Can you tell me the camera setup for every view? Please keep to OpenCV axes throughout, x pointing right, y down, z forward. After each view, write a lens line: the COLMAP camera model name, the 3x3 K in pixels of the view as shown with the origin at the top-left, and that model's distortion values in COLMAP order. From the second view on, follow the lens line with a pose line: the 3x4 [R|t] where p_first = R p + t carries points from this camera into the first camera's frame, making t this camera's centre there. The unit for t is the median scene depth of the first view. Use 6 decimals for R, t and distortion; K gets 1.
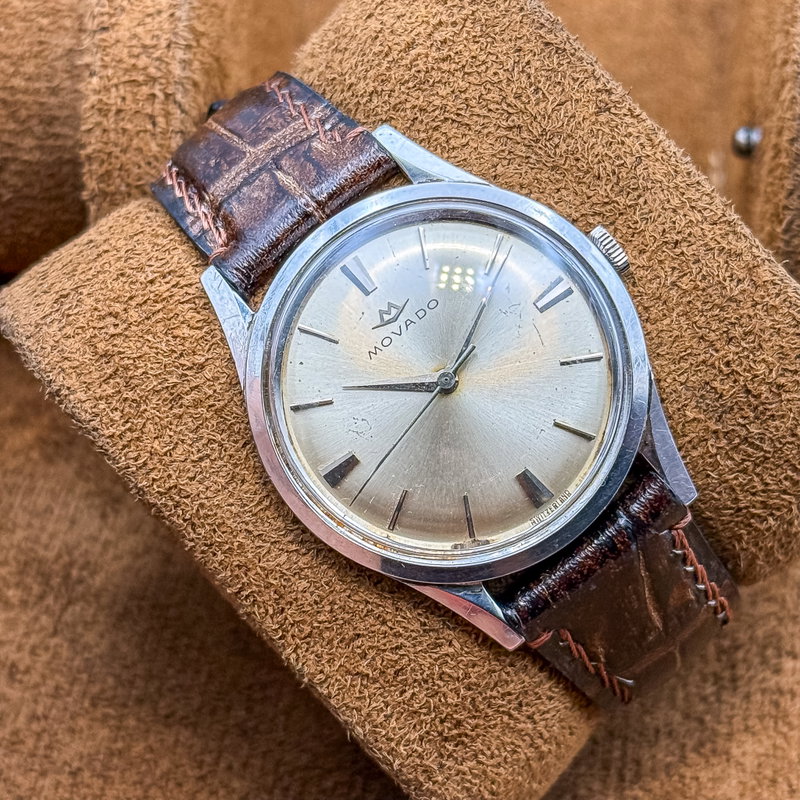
lens RADIAL K [[2346.3, 0, 396.9], [0, 2346.3, 421.9], [0, 0, 1]] dist [0.115676, 0.405498]
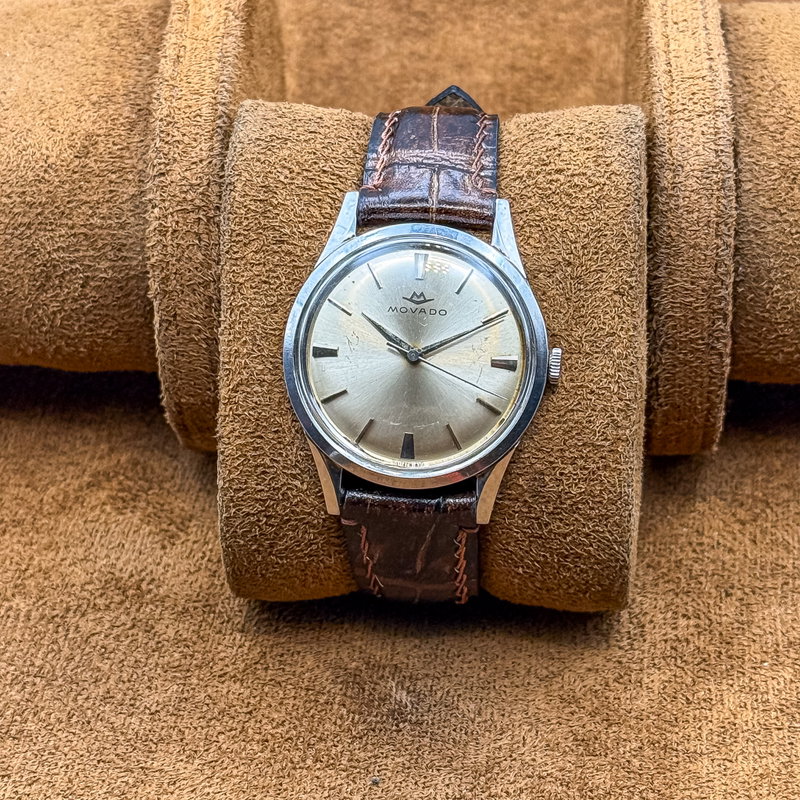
lens RADIAL K [[2346.3, 0, 396.9], [0, 2346.3, 421.9], [0, 0, 1]] dist [0.115676, 0.405498]
pose [[0.728170, 0.684000, -0.043722, 0.106043], [-0.676188, 0.727346, 0.117206, -0.152811], [0.111970, -0.055782, 0.992145, -0.498386]]
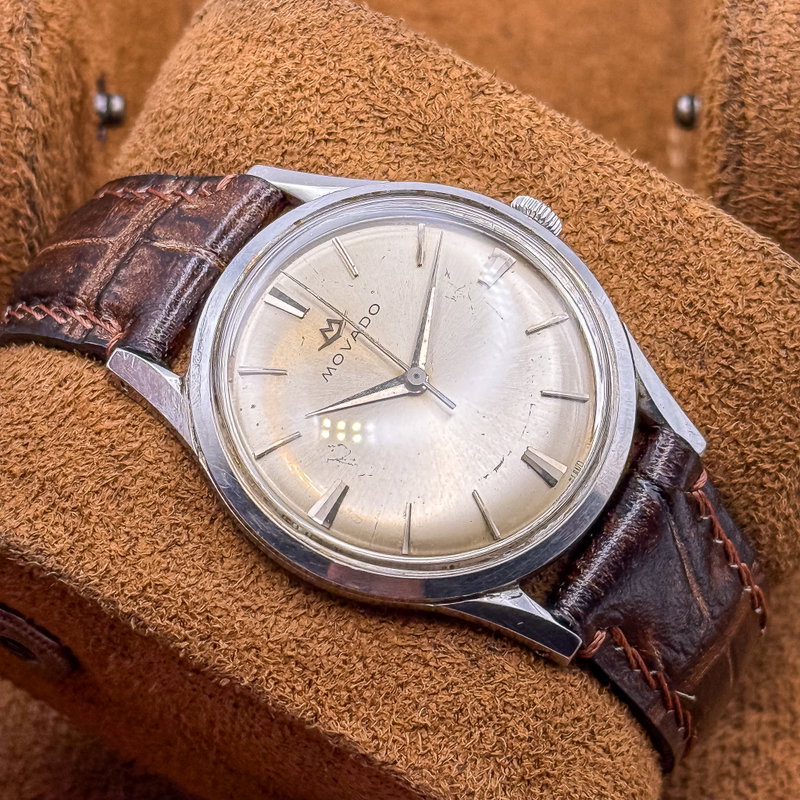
lens RADIAL K [[3030.5, 0, 400.0], [0, 3030.5, 400.0], [0, 0, 1]] dist [0.098847, 2.463346]
pose [[0.944302, -0.245557, 0.219080, -0.233606], [0.297713, 0.921126, -0.250786, 0.270729], [-0.140219, 0.302041, 0.942926, -0.087978]]
